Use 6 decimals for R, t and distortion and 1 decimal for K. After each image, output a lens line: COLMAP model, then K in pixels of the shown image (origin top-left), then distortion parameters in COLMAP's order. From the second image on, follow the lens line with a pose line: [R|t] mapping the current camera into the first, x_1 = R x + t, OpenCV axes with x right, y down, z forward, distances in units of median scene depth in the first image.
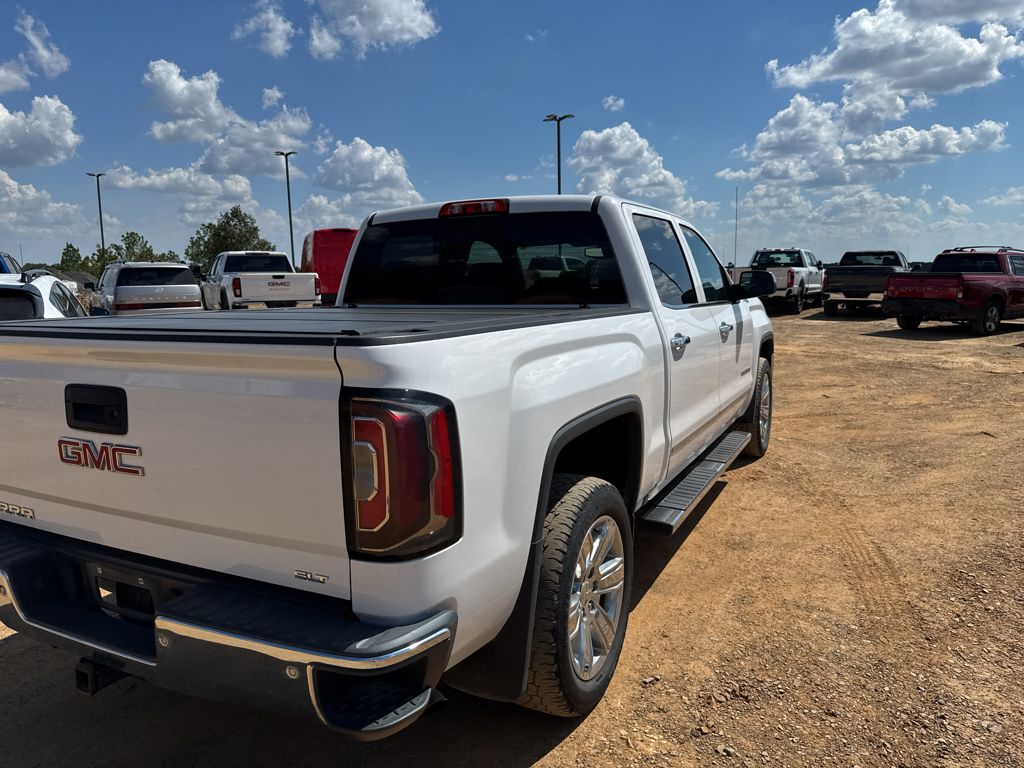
lens RADIAL K [[745.6, 0, 509.5], [0, 745.6, 386.1], [0, 0, 1]] dist [0.028362, -0.026579]
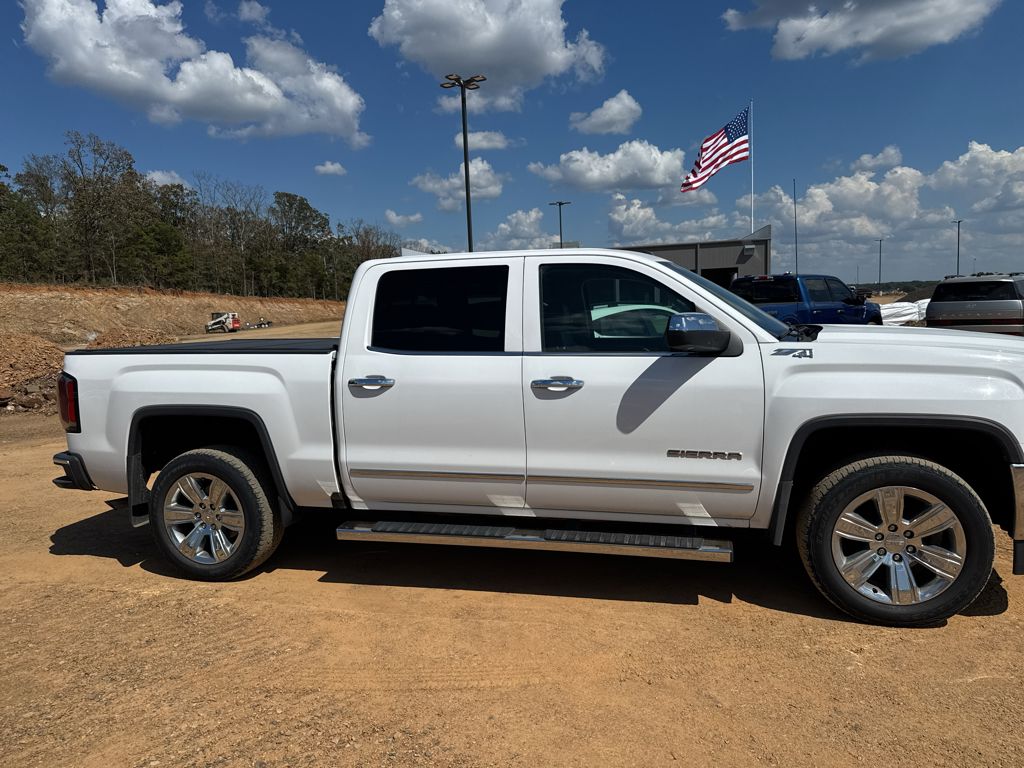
lens RADIAL K [[745.6, 0, 513.9], [0, 745.6, 375.7], [0, 0, 1]] dist [0.028362, -0.026579]
pose [[0.165058, 0.089295, -0.982233, 1.219366], [-0.105676, 0.991761, 0.072402, -0.154816], [0.980606, 0.091848, 0.173134, 0.886024]]
